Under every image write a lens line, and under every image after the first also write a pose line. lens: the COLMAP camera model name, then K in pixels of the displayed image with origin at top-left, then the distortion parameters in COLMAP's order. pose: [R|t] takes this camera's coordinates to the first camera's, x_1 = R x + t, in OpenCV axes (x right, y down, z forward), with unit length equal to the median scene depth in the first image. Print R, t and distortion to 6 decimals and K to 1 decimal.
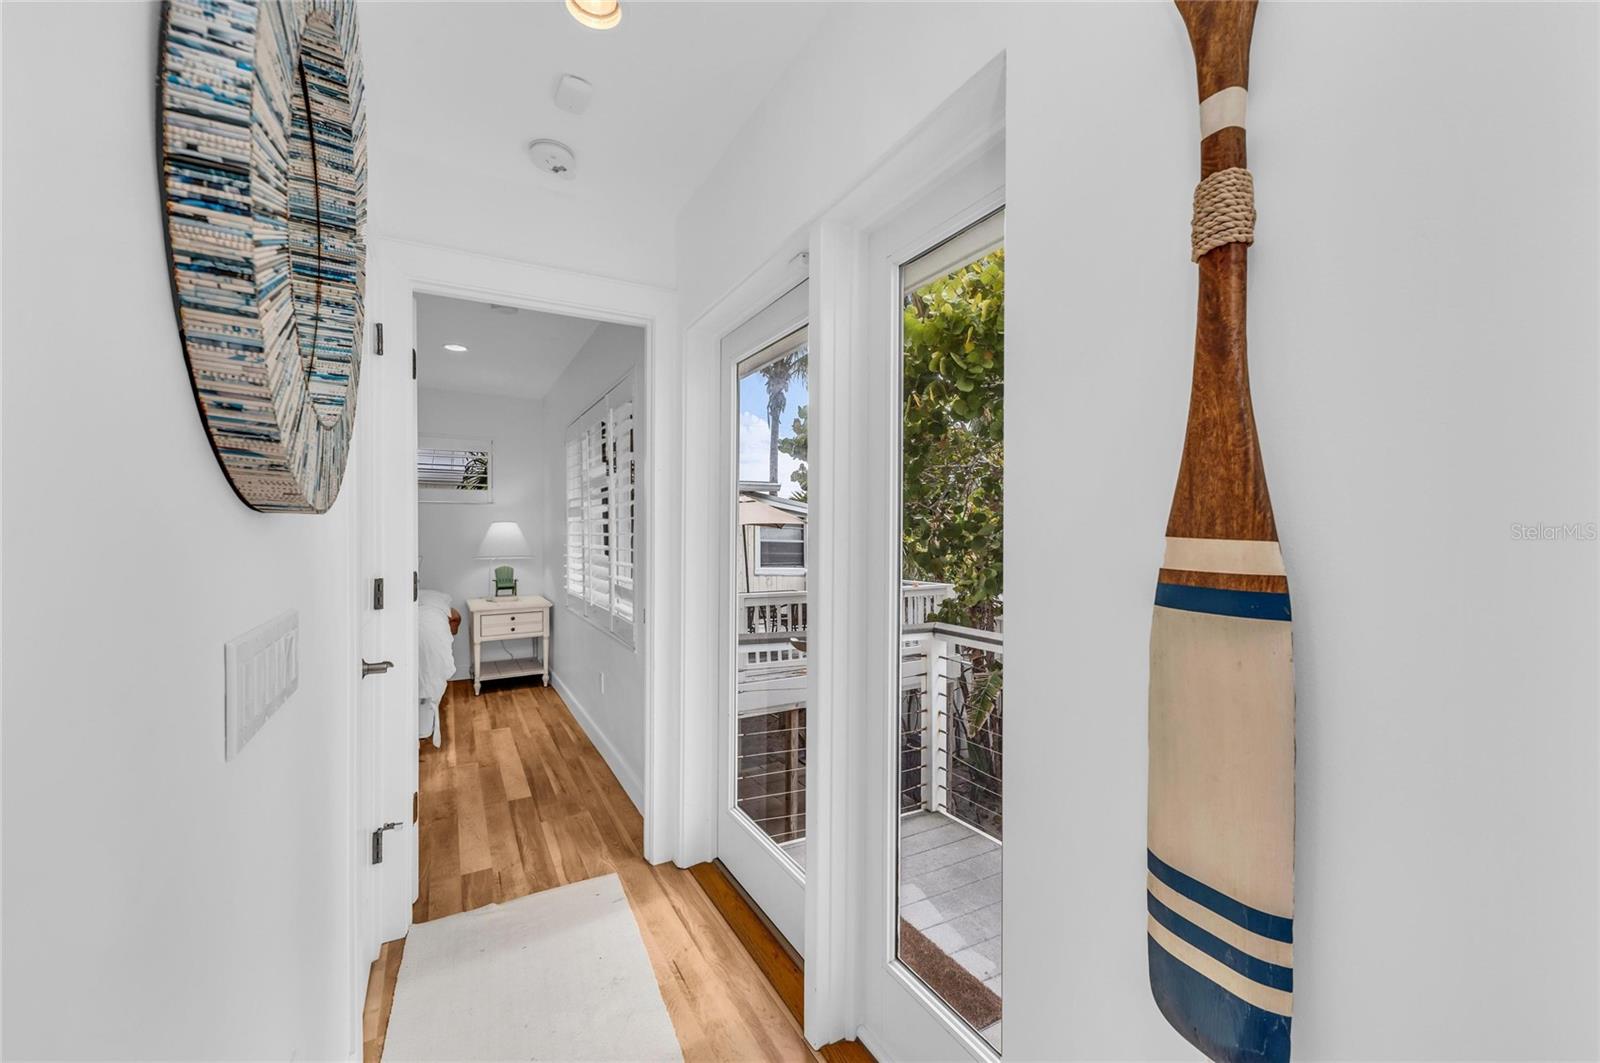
lens RADIAL K [[594.7, 0, 800.1], [0, 594.7, 535.1], [0, 0, 1]] dist [0.000935, -0.001028]
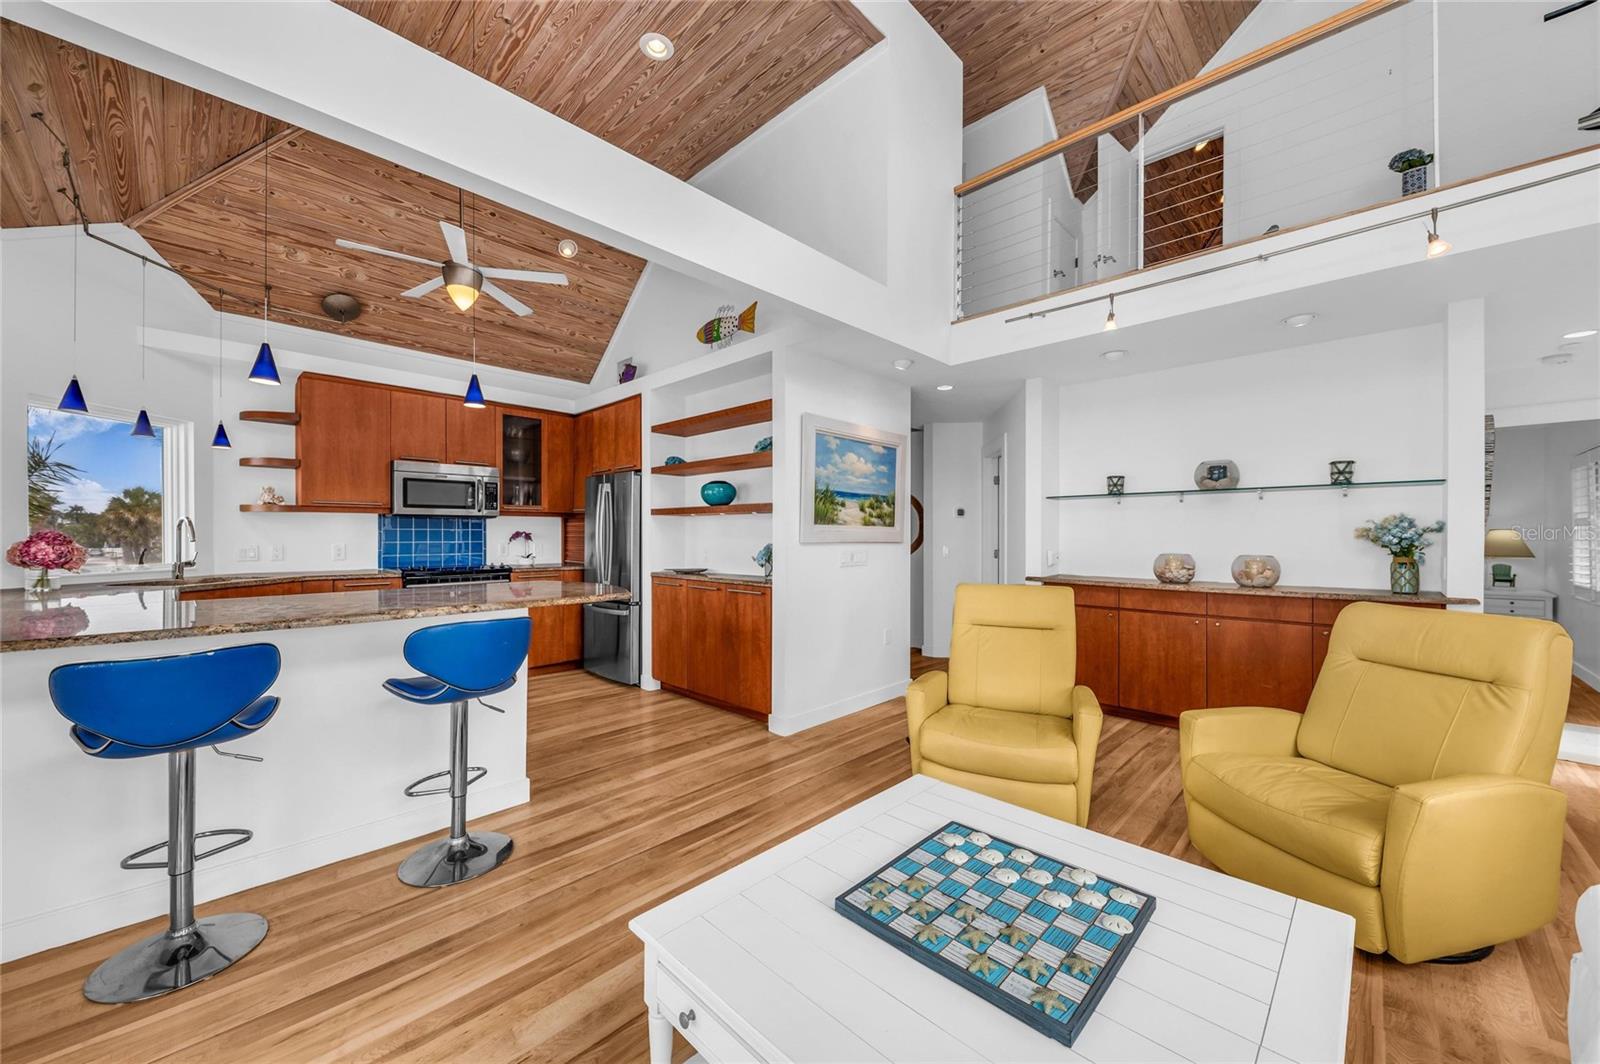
lens RADIAL K [[594.7, 0, 799.5], [0, 594.7, 535.0], [0, 0, 1]] dist [0.000935, -0.001028]
pose [[0.268774, 0.000020, -0.963203, 0.372355], [-0.005983, 0.999981, -0.001649, 0.000788], [0.963185, 0.006206, 0.268769, -0.901655]]
